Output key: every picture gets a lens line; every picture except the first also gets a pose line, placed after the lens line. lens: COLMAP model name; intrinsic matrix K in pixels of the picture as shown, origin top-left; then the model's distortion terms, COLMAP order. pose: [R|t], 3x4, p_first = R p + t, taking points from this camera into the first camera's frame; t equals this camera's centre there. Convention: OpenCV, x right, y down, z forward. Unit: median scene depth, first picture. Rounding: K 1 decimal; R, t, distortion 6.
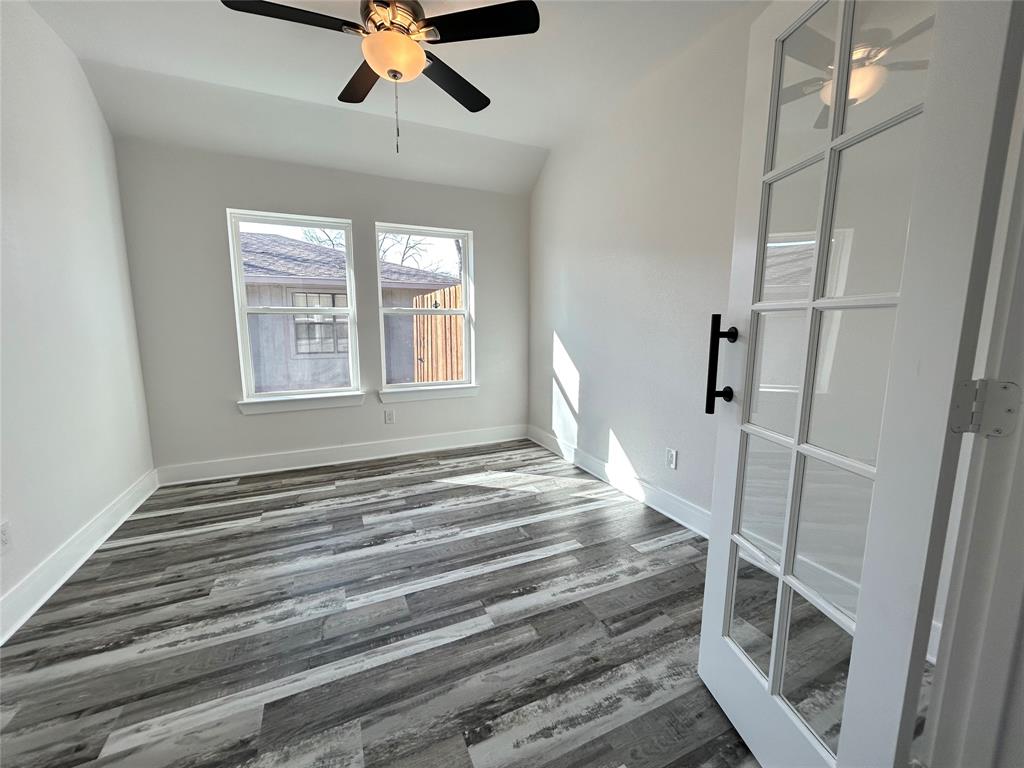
lens RADIAL K [[412.0, 0, 510.7], [0, 412.0, 383.4], [0, 0, 1]] dist [-0.004488, 0.001021]
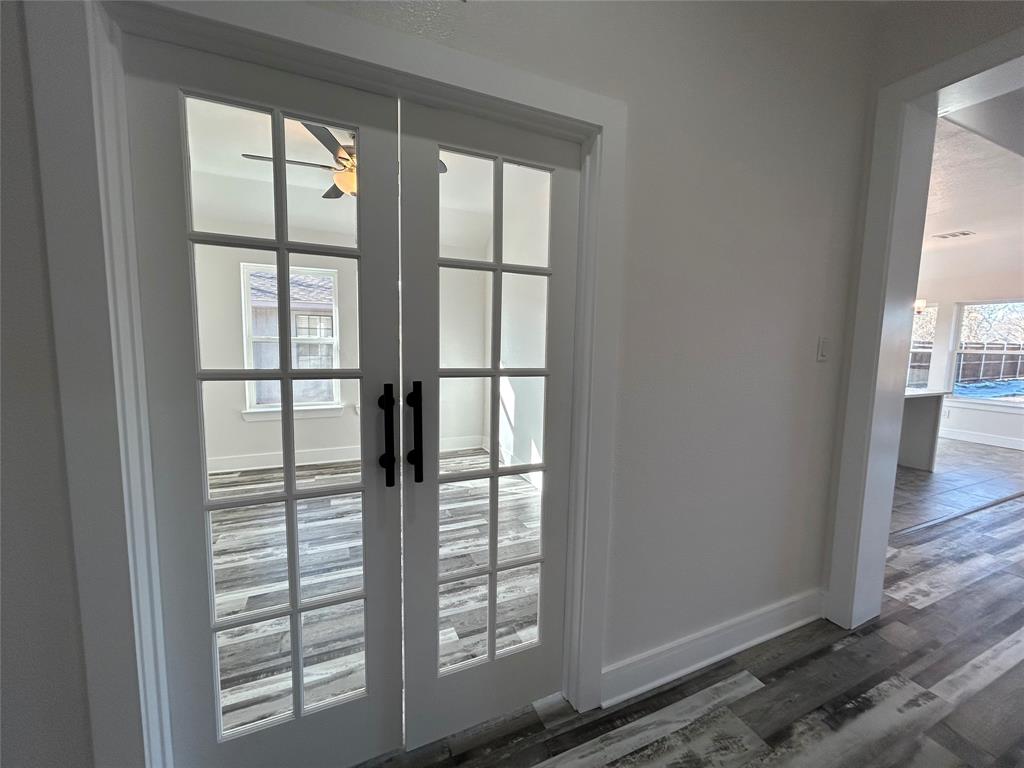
lens RADIAL K [[412.0, 0, 511.5], [0, 412.0, 383.6], [0, 0, 1]] dist [-0.004488, 0.001021]
pose [[0.999729, 0.020456, -0.011107, 0.235119], [-0.020863, 0.999067, -0.037826, -0.014146], [0.010323, 0.038048, 0.999223, -0.343103]]
